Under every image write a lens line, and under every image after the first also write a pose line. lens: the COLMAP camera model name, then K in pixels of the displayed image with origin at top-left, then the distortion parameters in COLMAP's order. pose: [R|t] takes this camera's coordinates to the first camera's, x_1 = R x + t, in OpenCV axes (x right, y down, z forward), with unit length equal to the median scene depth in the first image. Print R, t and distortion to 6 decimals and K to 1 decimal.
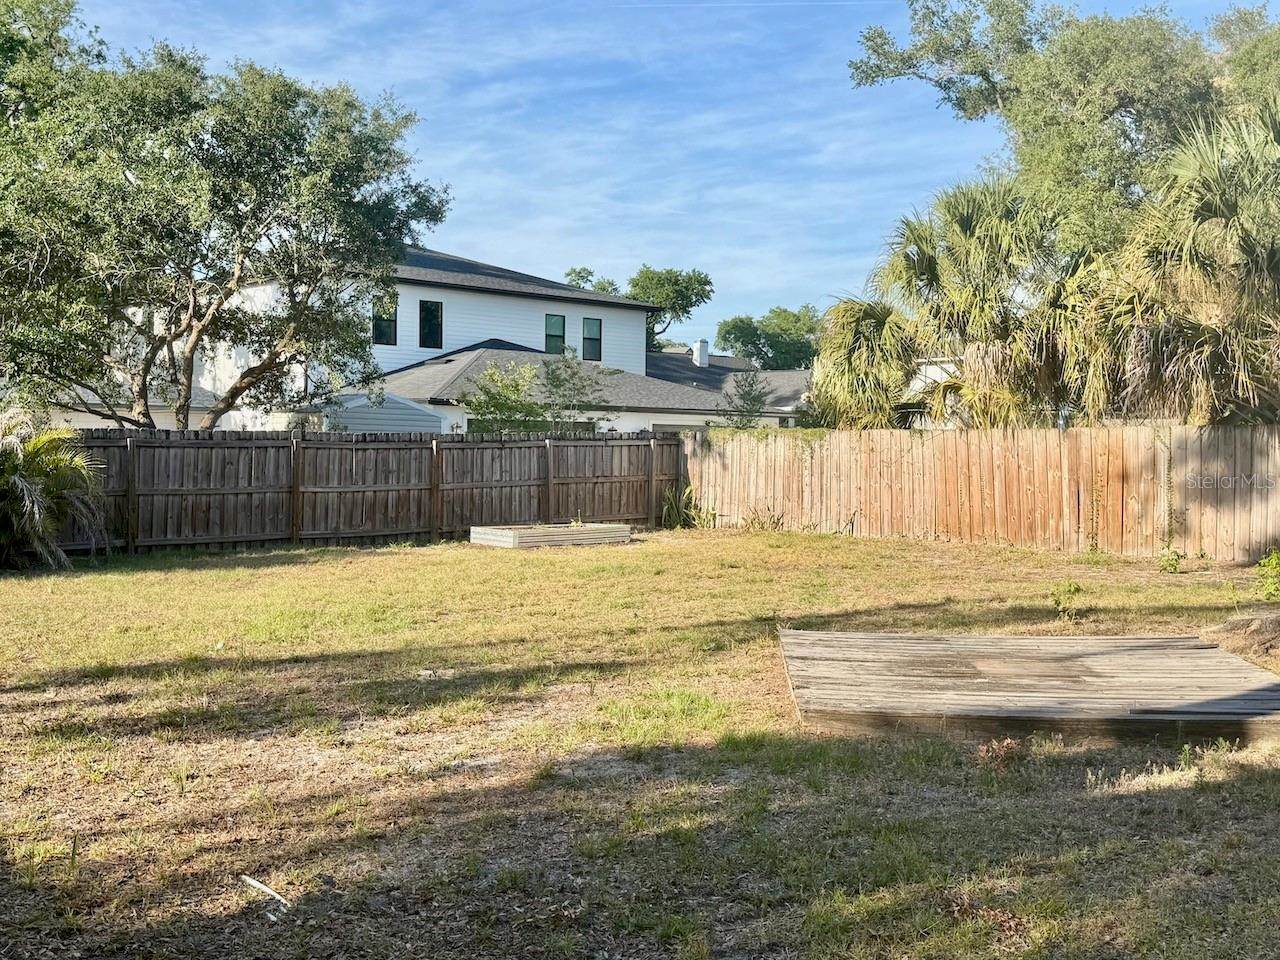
lens RADIAL K [[1256.9, 0, 640.0], [0, 1256.9, 480.0], [0, 0, 1]] dist [0.074833, -0.003465]
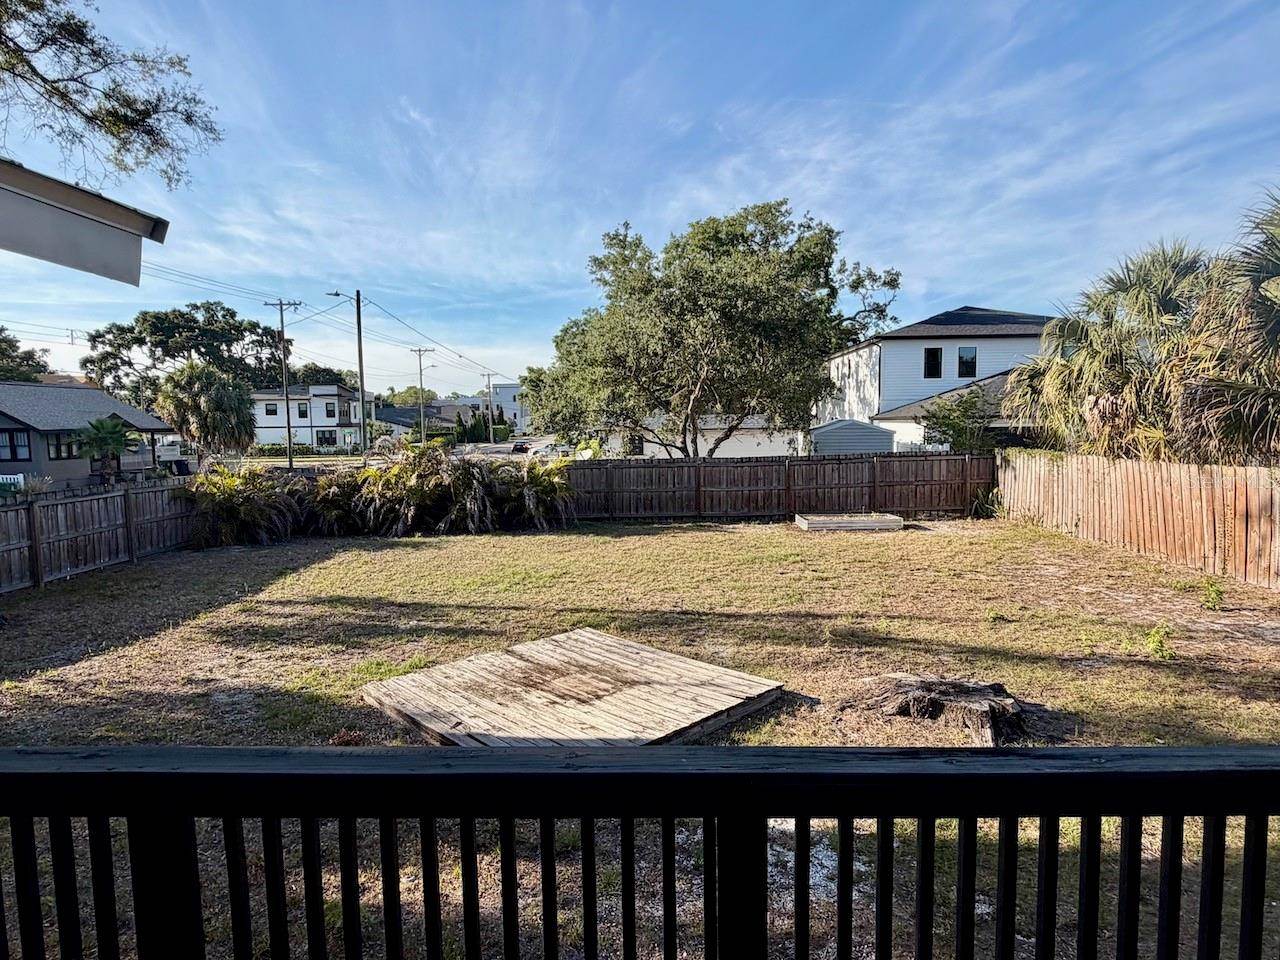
lens RADIAL K [[751.9, 0, 640.0], [0, 751.9, 480.0], [0, 0, 1]] dist [-0.003071, -0.001529]
pose [[0.734706, 0.028378, -0.677792, 0.371468], [0.004050, 0.998923, 0.046213, -0.052746], [0.678373, -0.036698, 0.733800, 0.145558]]
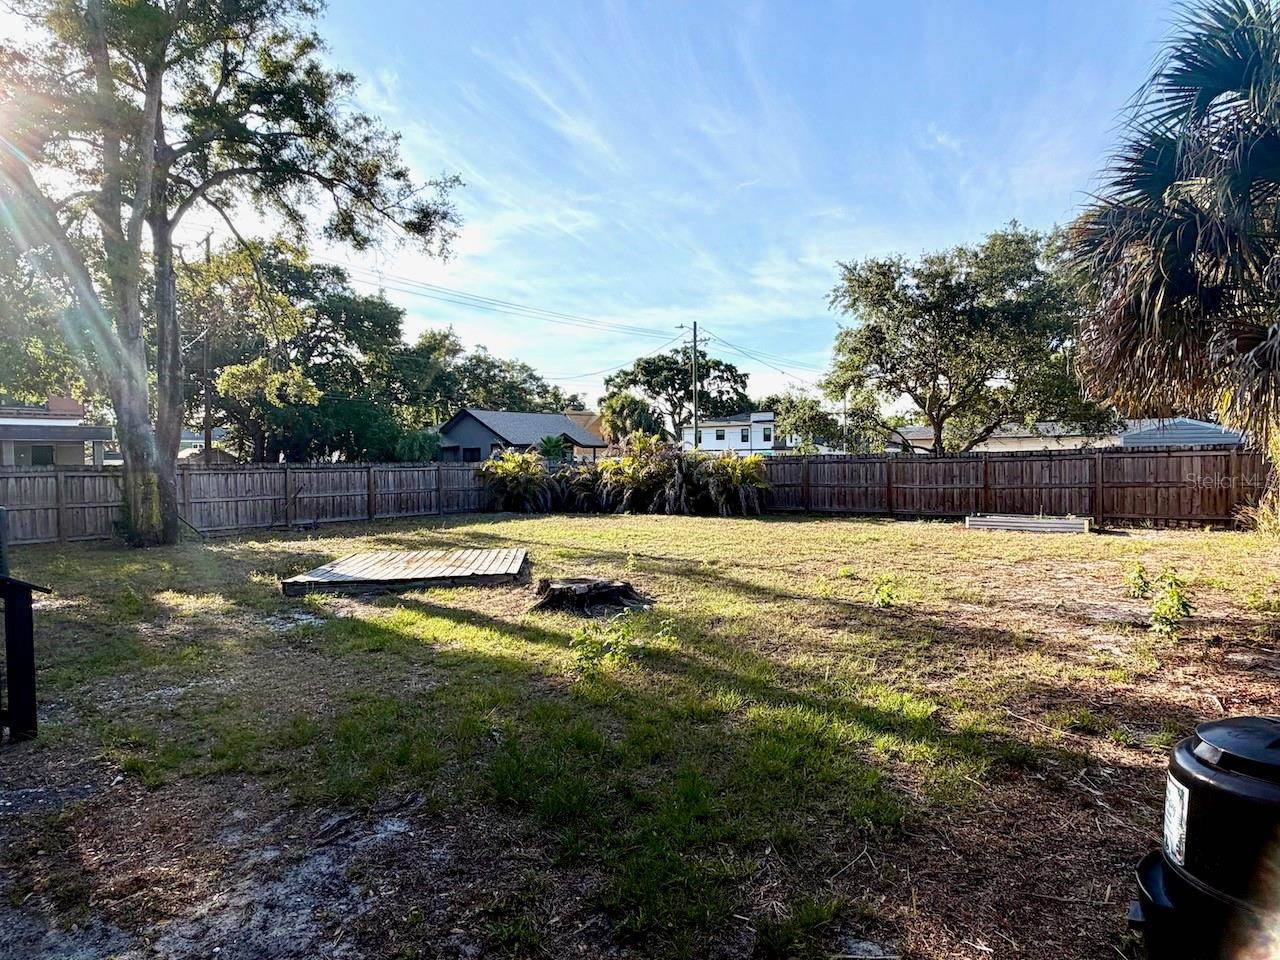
lens RADIAL K [[751.9, 0, 640.0], [0, 751.9, 480.0], [0, 0, 1]] dist [-0.003071, -0.001529]
pose [[0.195303, 0.012198, -0.980667, 0.658589], [-0.013900, 0.999857, 0.009668, -0.005657], [0.980644, 0.011743, 0.195445, 0.421600]]
